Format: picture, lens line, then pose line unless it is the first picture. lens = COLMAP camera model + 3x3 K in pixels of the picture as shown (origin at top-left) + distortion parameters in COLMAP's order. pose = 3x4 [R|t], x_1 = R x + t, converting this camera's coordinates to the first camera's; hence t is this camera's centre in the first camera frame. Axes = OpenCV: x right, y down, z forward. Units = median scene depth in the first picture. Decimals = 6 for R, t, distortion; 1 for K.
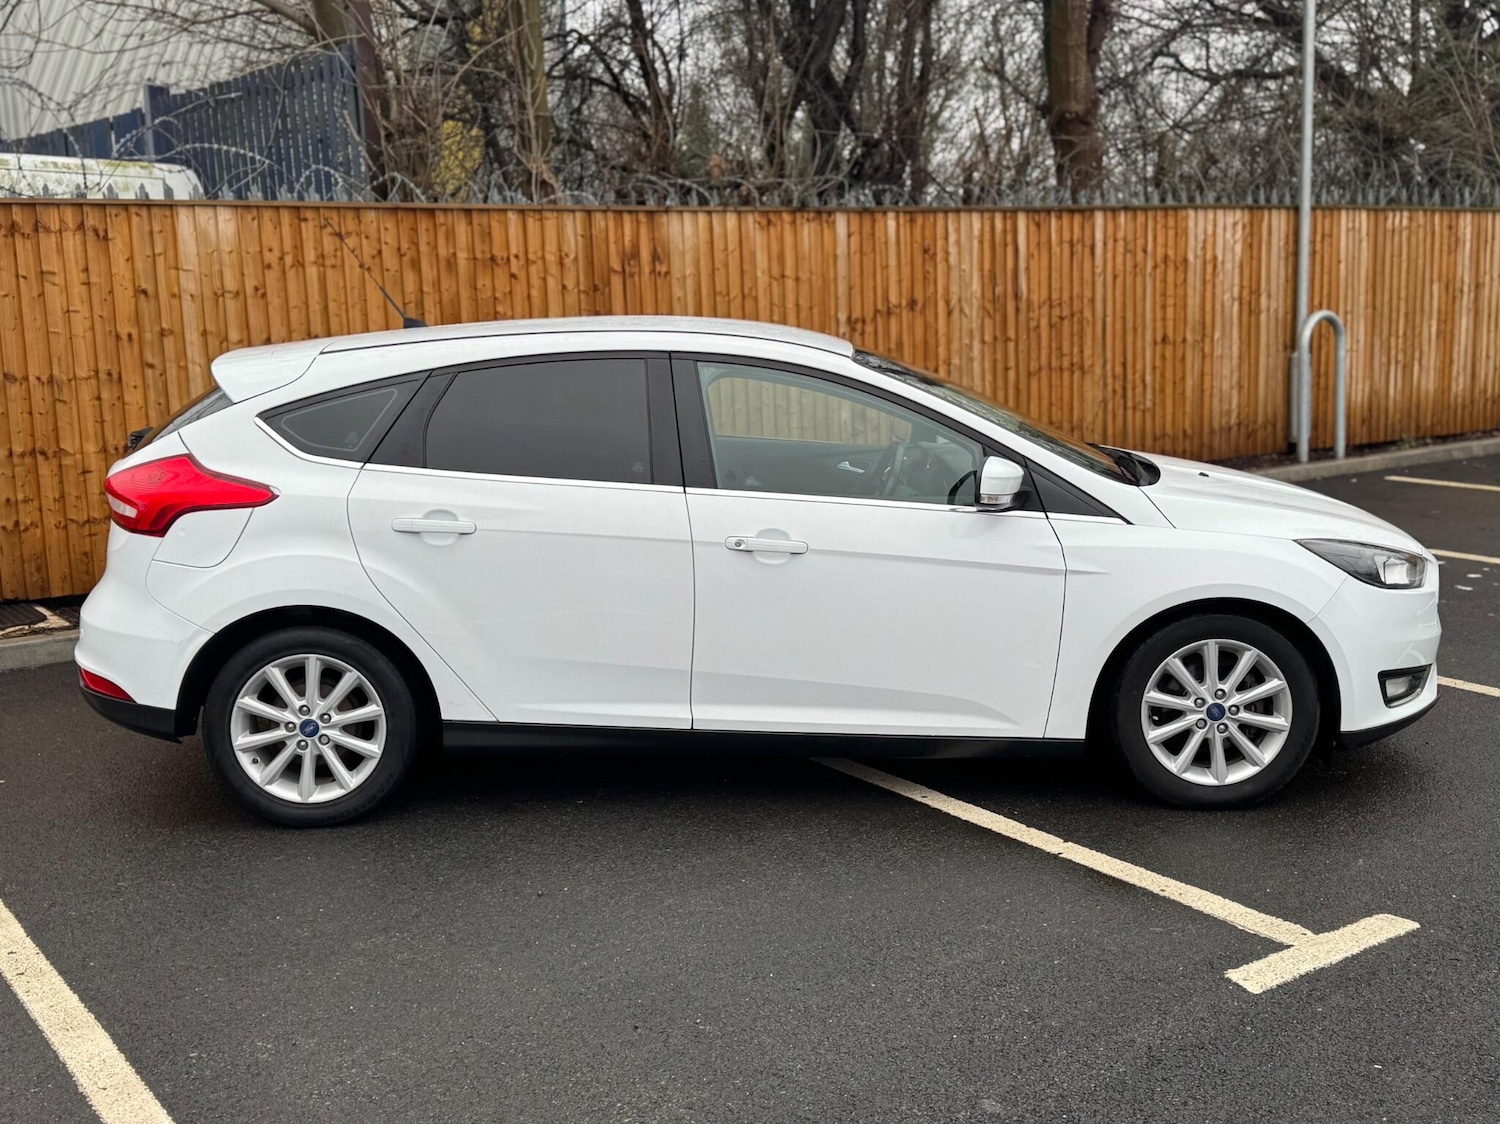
lens RADIAL K [[1612.6, 0, 748.0], [0, 1612.6, 513.0], [0, 0, 1]] dist [0.184622, -0.397452]
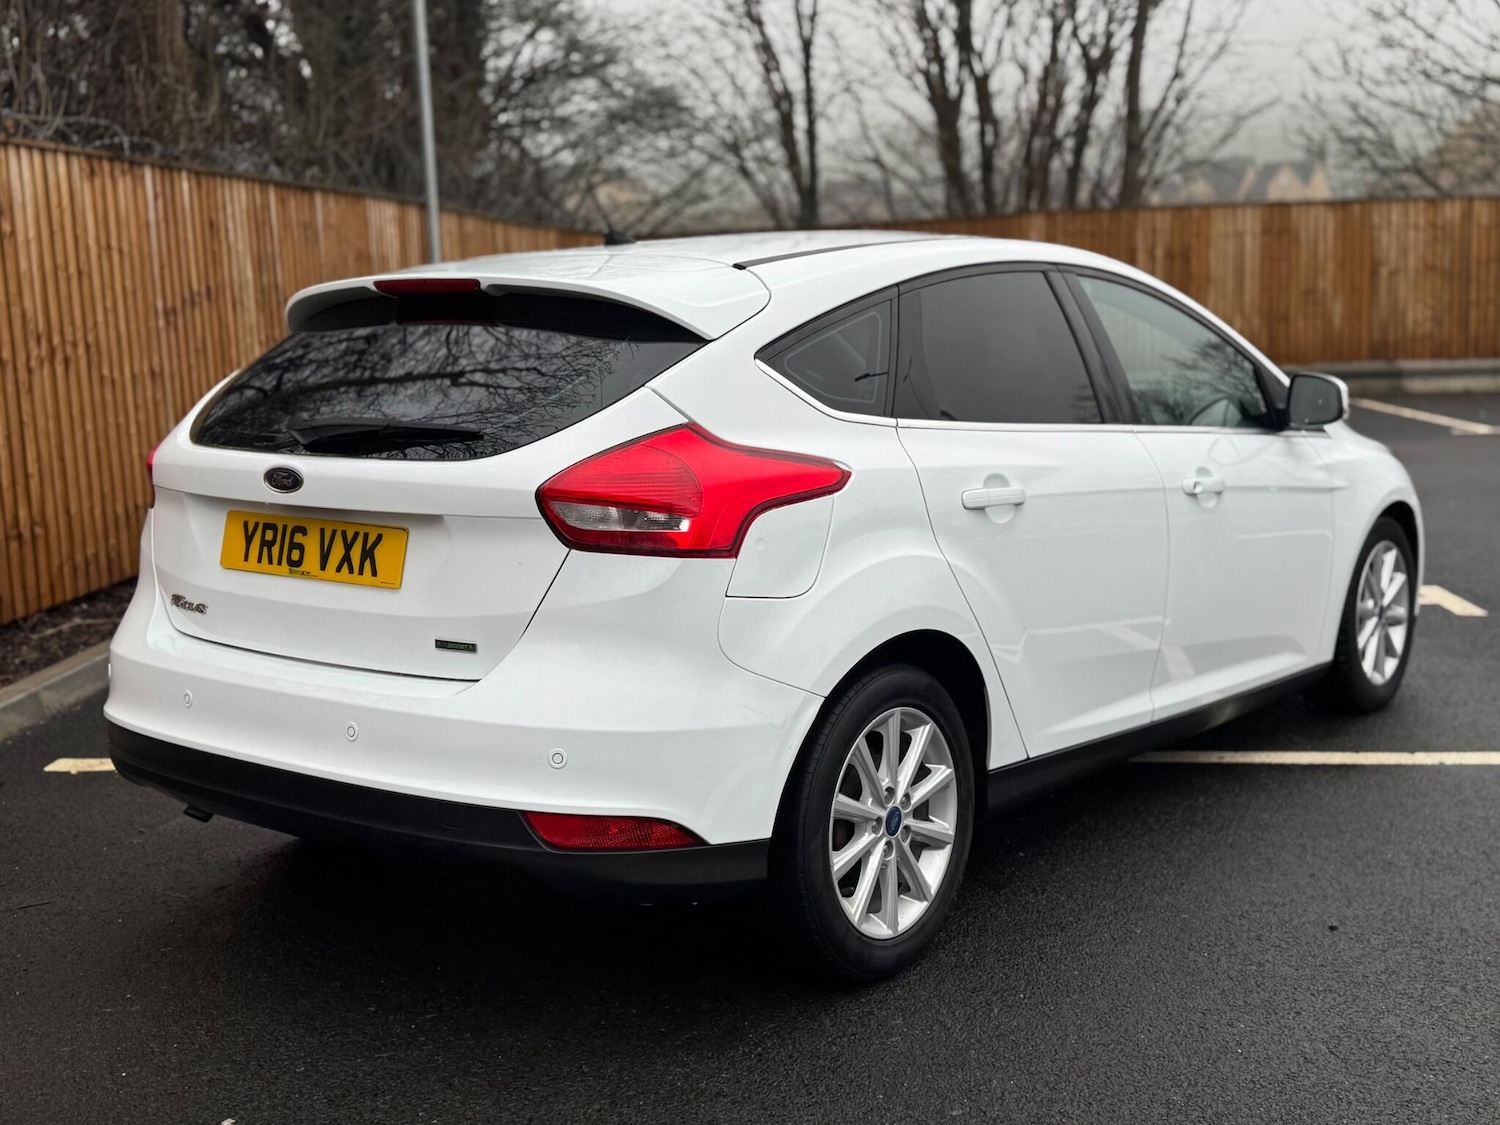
lens RADIAL K [[1728.0, 0, 749.5], [0, 1728.0, 541.9], [0, 0, 1]] dist [0.148553, -0.236035]
pose [[0.647954, -0.106908, 0.754139, -0.445486], [0.125731, 0.991531, 0.032534, -0.005744], [-0.751231, 0.073738, 0.655908, 0.310194]]
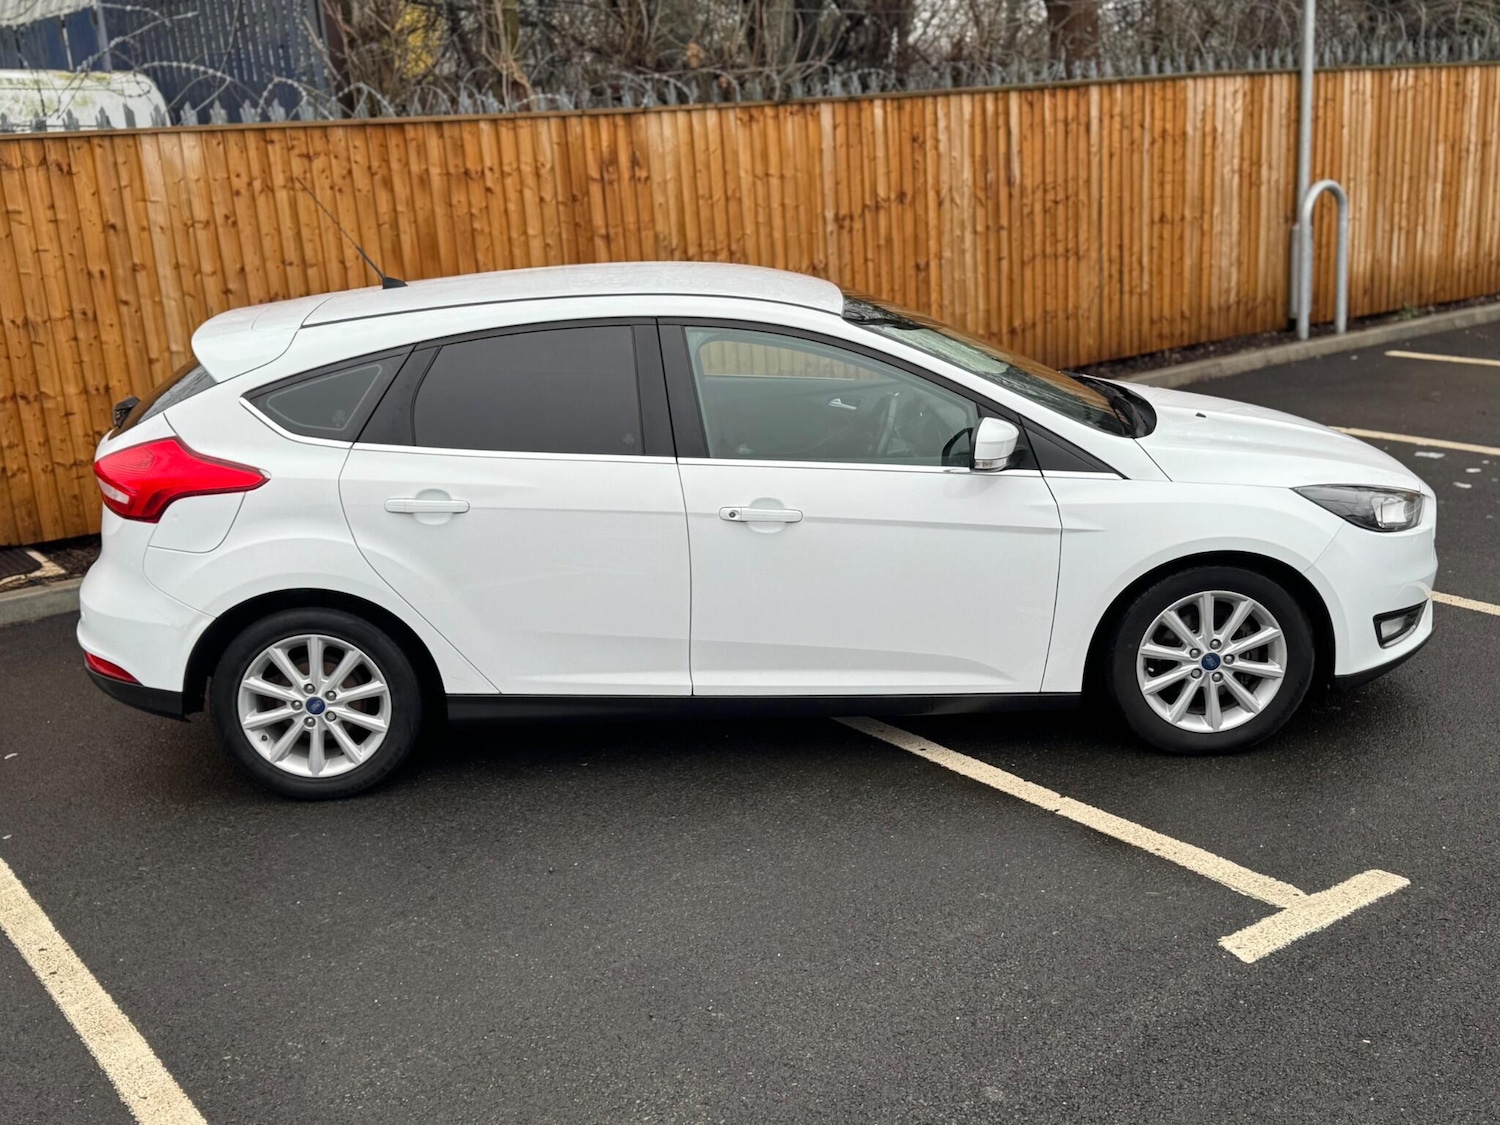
lens RADIAL K [[1630.4, 0, 732.0], [0, 1630.4, 566.3], [0, 0, 1]] dist [0.195203, -0.443567]
pose [[0.999517, -0.030520, -0.005851, -0.000795], [0.031004, 0.992192, 0.120801, -0.037734], [0.002118, -0.120924, 0.992660, -0.002739]]
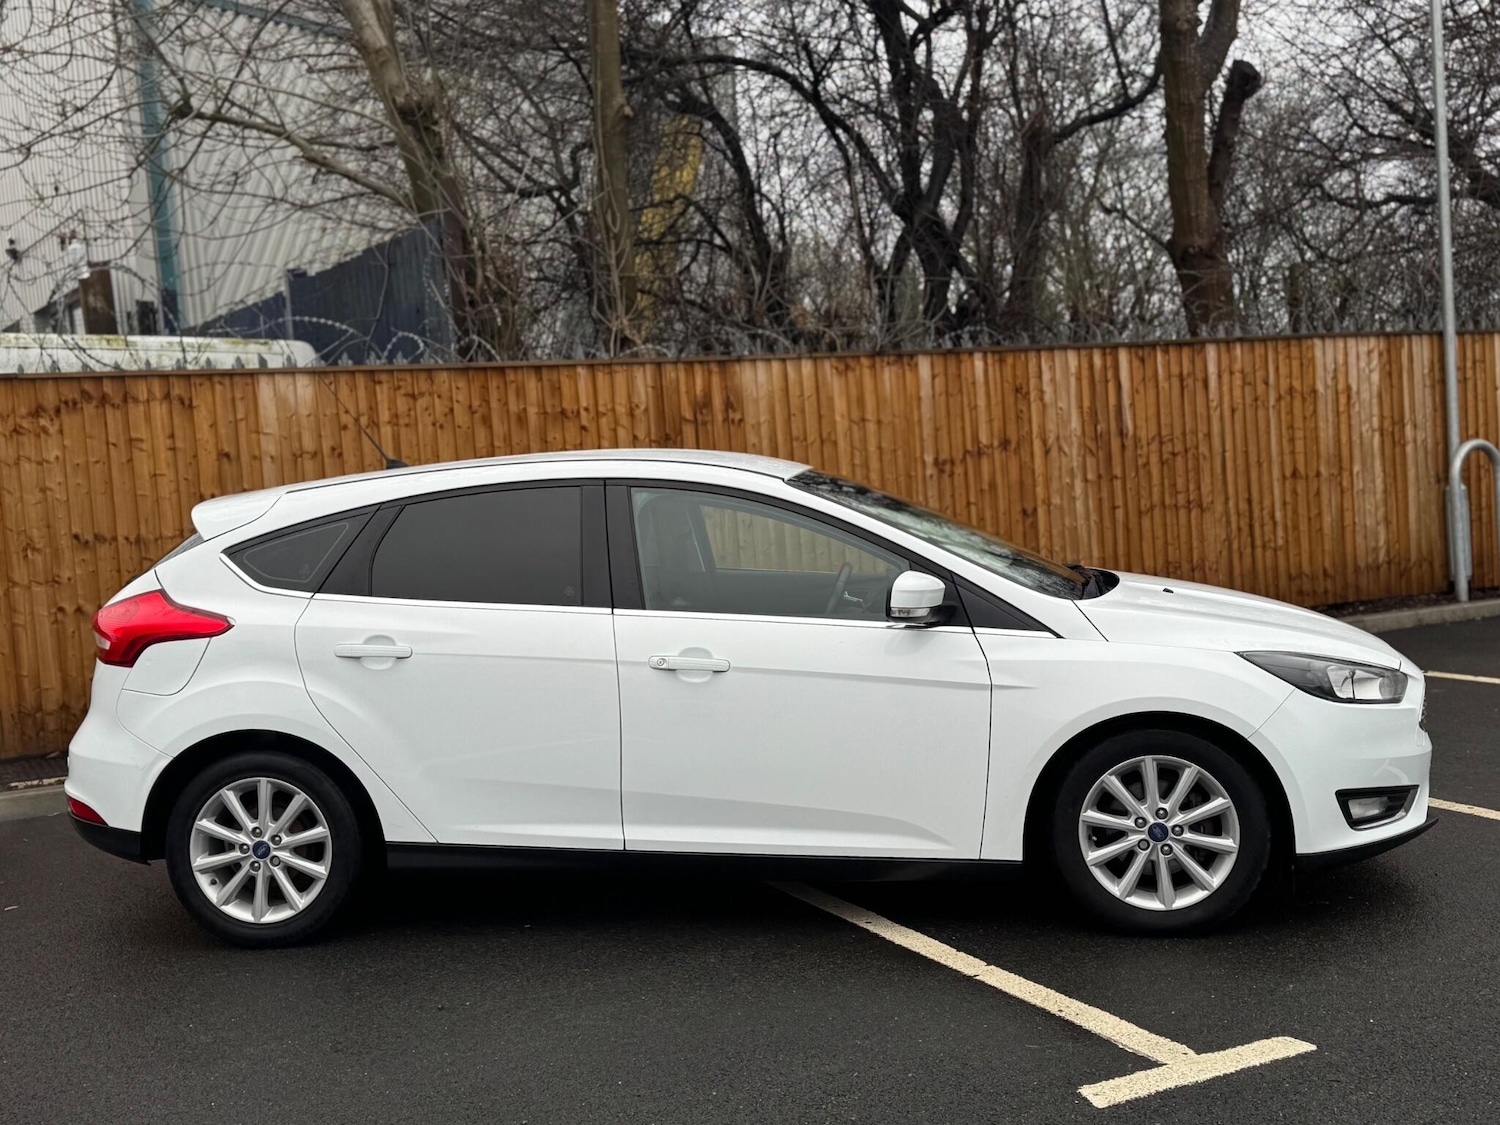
lens RADIAL K [[1659.0, 0, 739.7], [0, 1659.0, 536.5], [0, 0, 1]] dist [0.193882, -0.428342]
pose [[0.988749, -0.027698, -0.146996, 0.105568], [0.014434, 0.995787, -0.090548, 0.018851], [0.148884, 0.087408, 0.984984, -0.015413]]
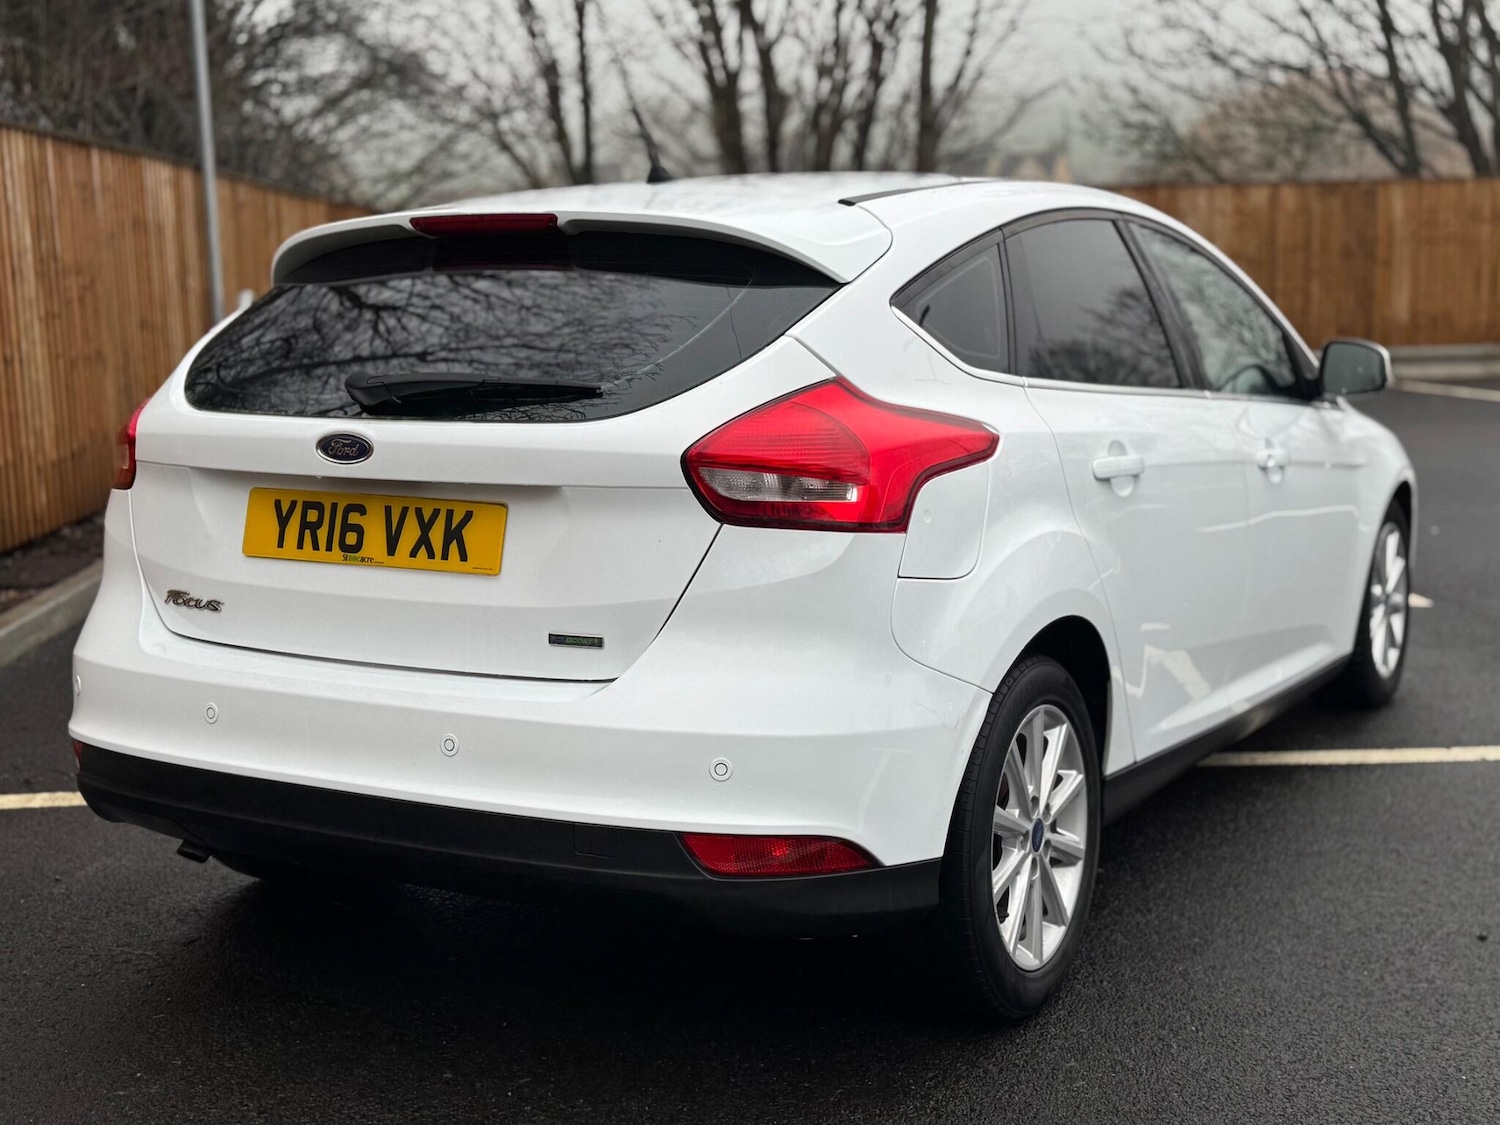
lens RADIAL K [[1864.2, 0, 710.5], [0, 1864.2, 533.2], [0, 0, 1]] dist [0.145558, -0.283174]
pose [[0.544771, -0.106036, 0.831854, -0.472480], [0.133133, 0.990329, 0.039050, -0.008517], [-0.827949, 0.089474, 0.553619, 0.387743]]
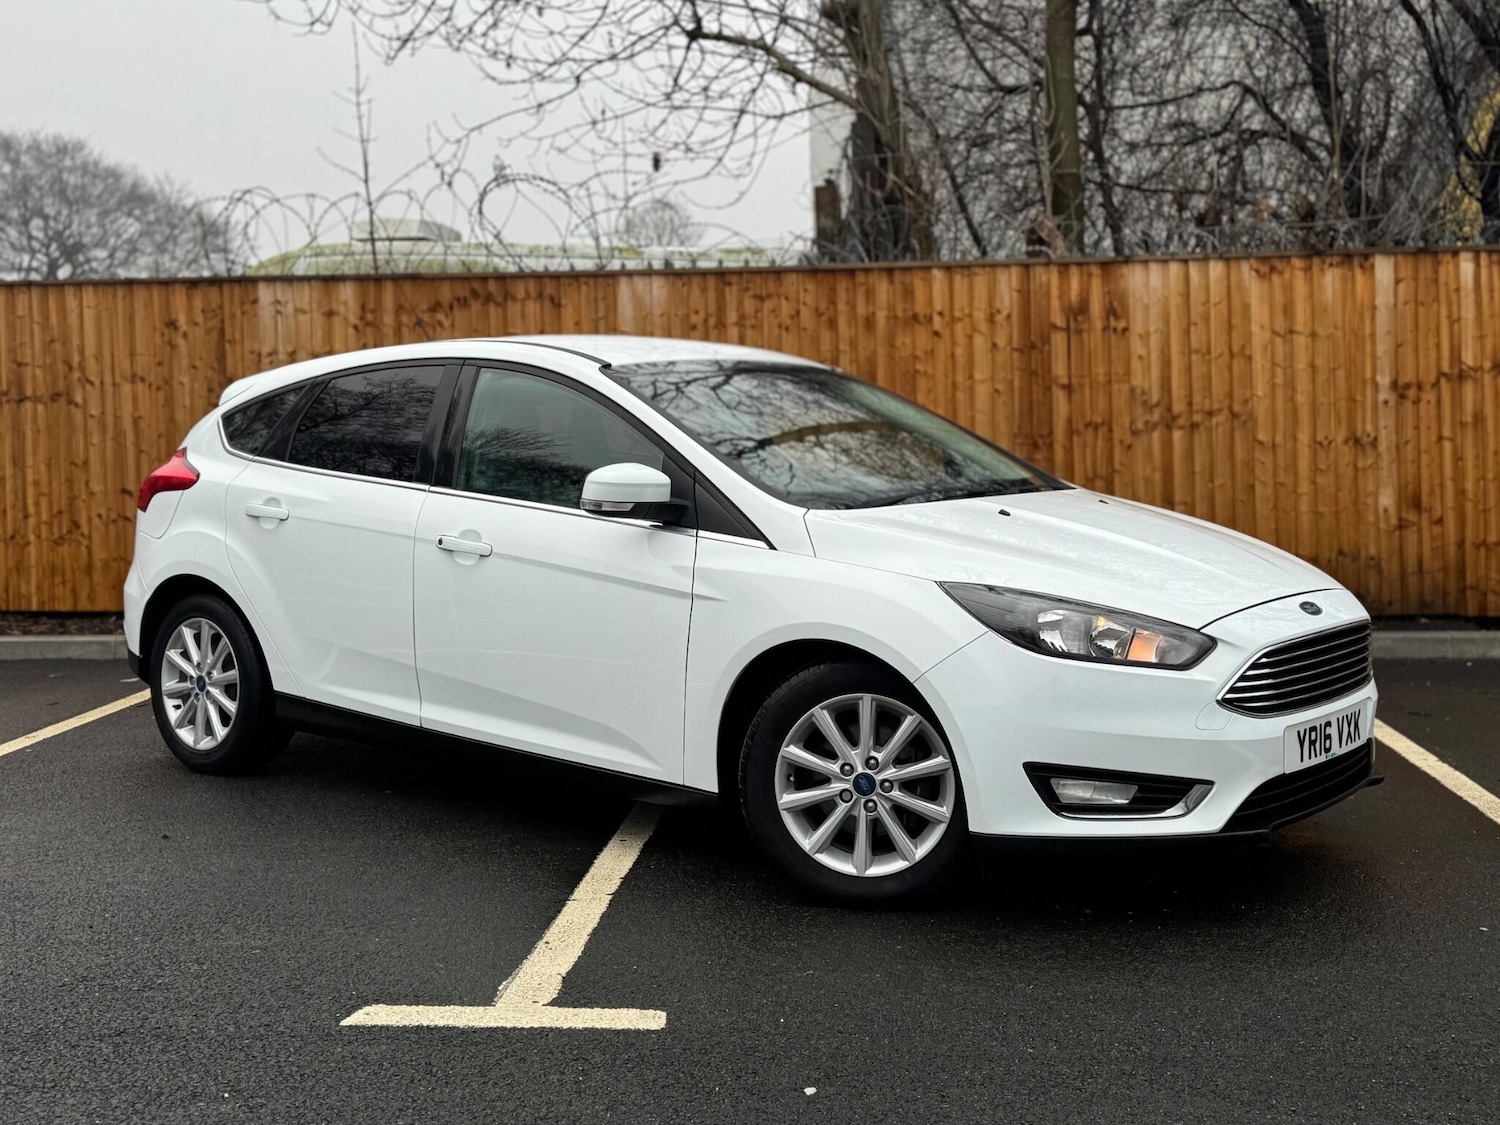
lens RADIAL K [[1721.9, 0, 789.6], [0, 1721.9, 476.0], [0, 0, 1]] dist [0.191340, -0.411390]
pose [[0.766700, 0.029990, -0.641305, 0.453313], [-0.096478, 0.992947, -0.068907, 0.018271], [0.634715, 0.114703, 0.764186, 0.163464]]
